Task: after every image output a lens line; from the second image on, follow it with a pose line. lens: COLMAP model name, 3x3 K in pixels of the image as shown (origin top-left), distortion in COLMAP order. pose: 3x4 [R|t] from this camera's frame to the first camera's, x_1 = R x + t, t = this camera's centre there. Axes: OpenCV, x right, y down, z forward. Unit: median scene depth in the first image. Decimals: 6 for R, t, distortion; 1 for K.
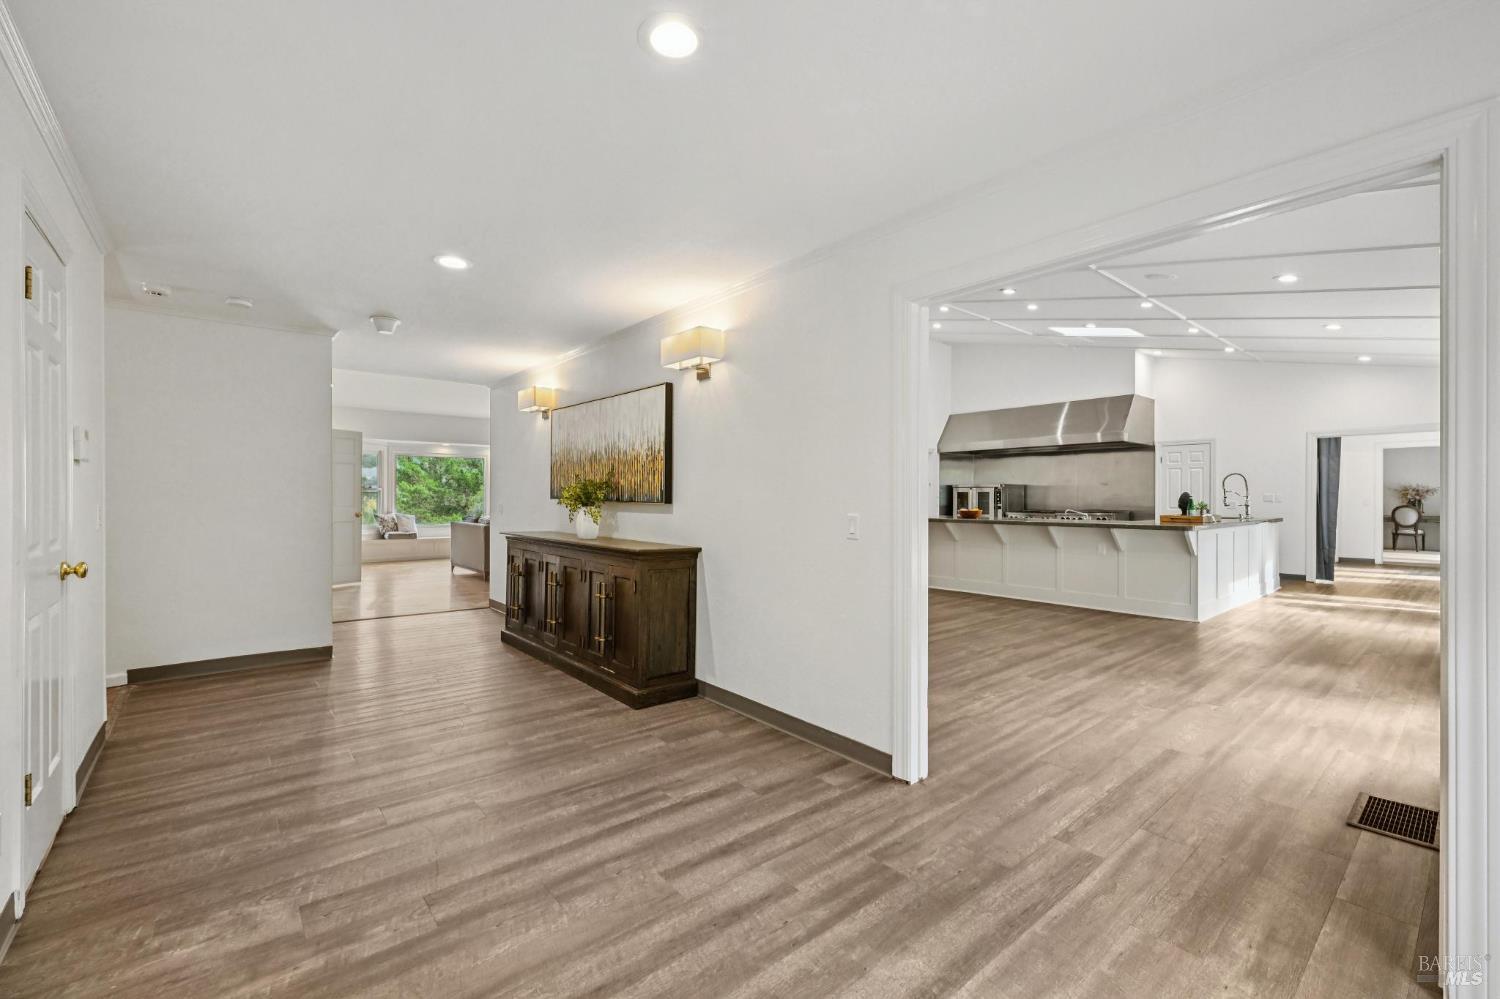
lens RADIAL K [[632.0, 0, 747.0], [0, 632.0, 497.8], [0, 0, 1]] dist [0.000210, 0.000369]
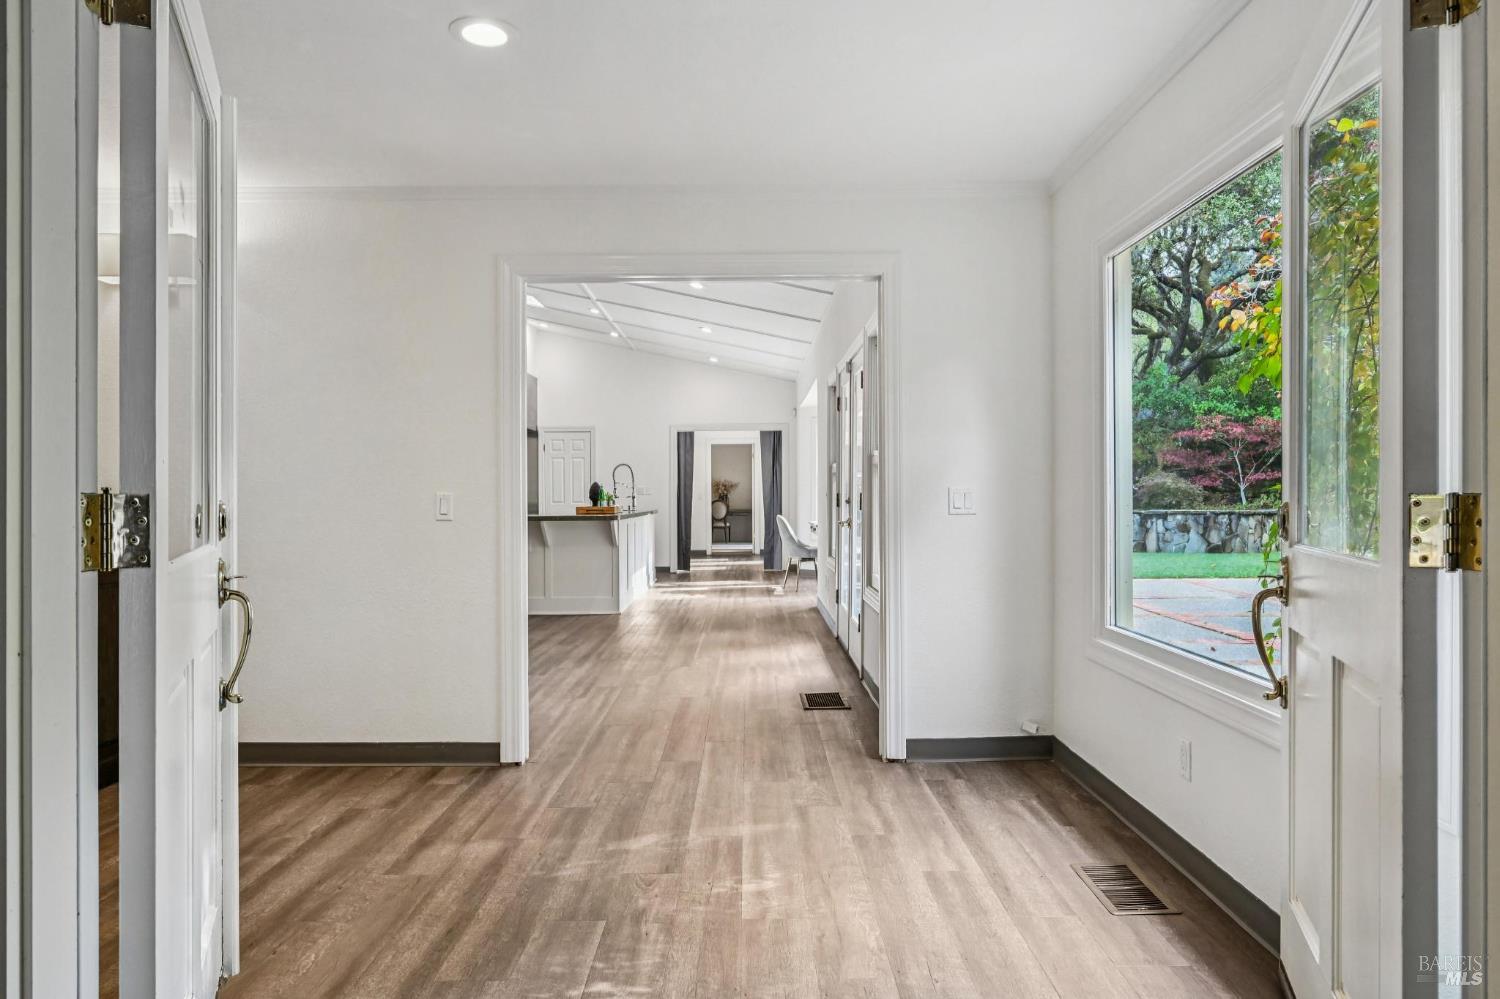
lens RADIAL K [[968.2, 0, 747.1], [0, 968.2, 498.4], [0, 0, 1]] dist [-0.004862, -0.000852]
pose [[0.636624, -0.006309, 0.771149, -0.631290], [0.009619, 0.999954, 0.000241, 0.038397], [-0.771115, 0.007264, 0.636655, -0.217917]]
